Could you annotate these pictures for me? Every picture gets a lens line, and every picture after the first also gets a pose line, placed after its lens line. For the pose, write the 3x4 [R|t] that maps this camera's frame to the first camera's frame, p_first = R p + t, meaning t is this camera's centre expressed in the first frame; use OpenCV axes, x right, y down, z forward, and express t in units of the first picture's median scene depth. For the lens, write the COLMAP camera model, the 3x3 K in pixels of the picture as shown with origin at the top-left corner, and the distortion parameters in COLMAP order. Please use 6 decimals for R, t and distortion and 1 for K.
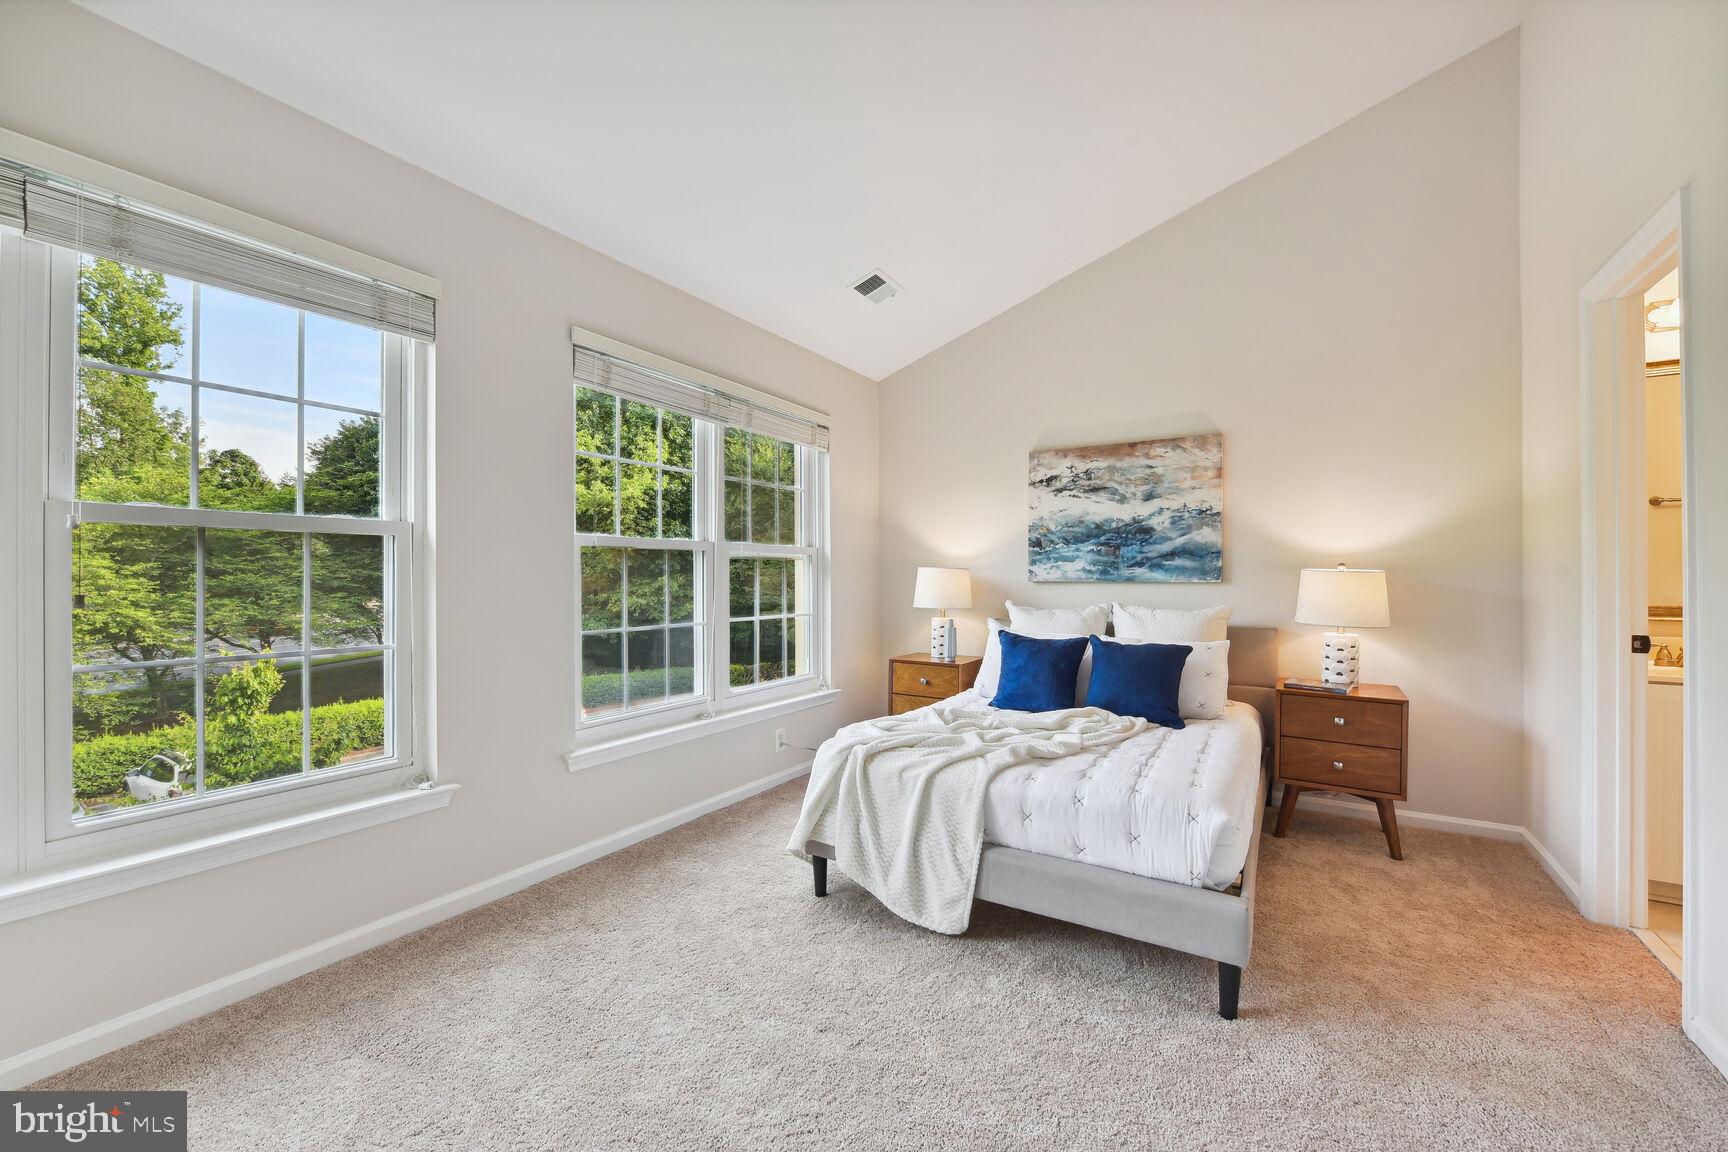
lens RADIAL K [[686.5, 0, 859.8], [0, 686.5, 575.5], [0, 0, 1]] dist [-0.008225, -0.000168]
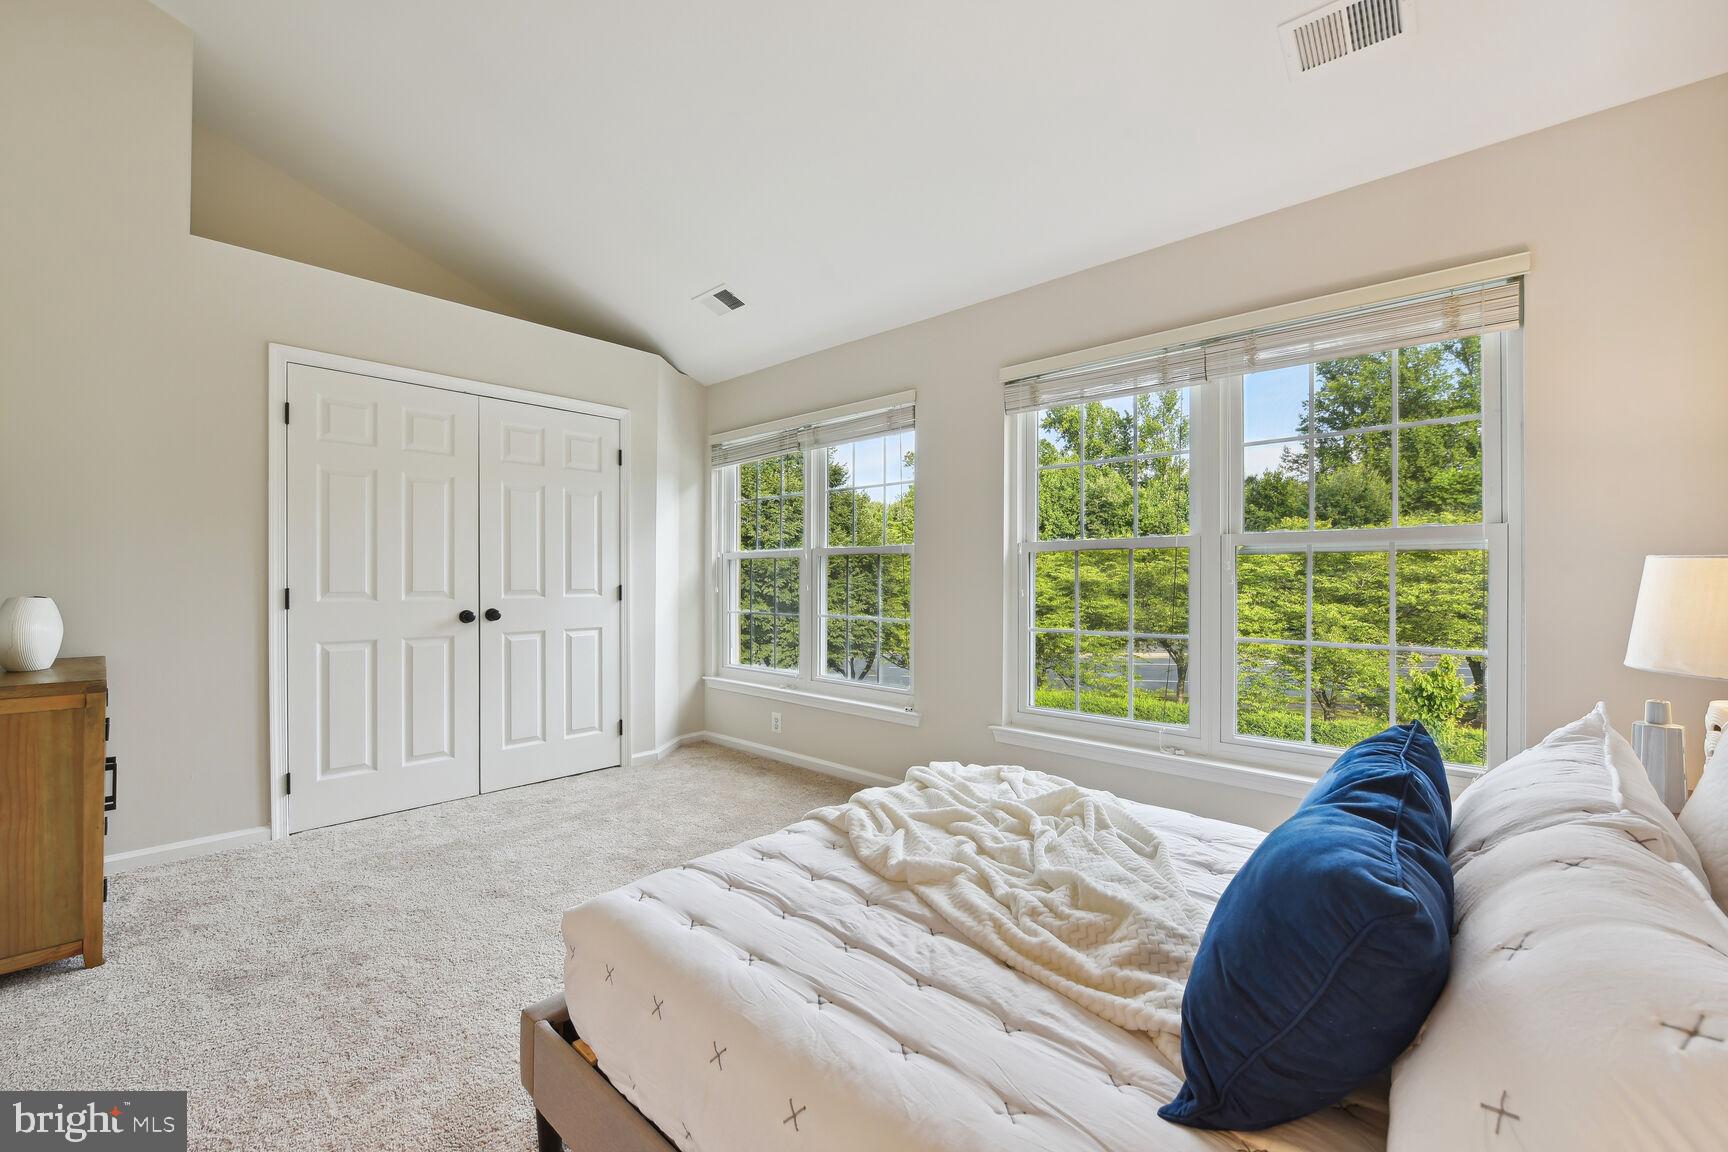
lens RADIAL K [[686.5, 0, 859.8], [0, 686.5, 575.5], [0, 0, 1]] dist [-0.008225, -0.000168]
pose [[-0.180206, -0.001501, -0.983628, 0.966538], [-0.003740, 0.999993, -0.000841, -0.013571], [0.983622, 0.003527, -0.180210, 1.227320]]
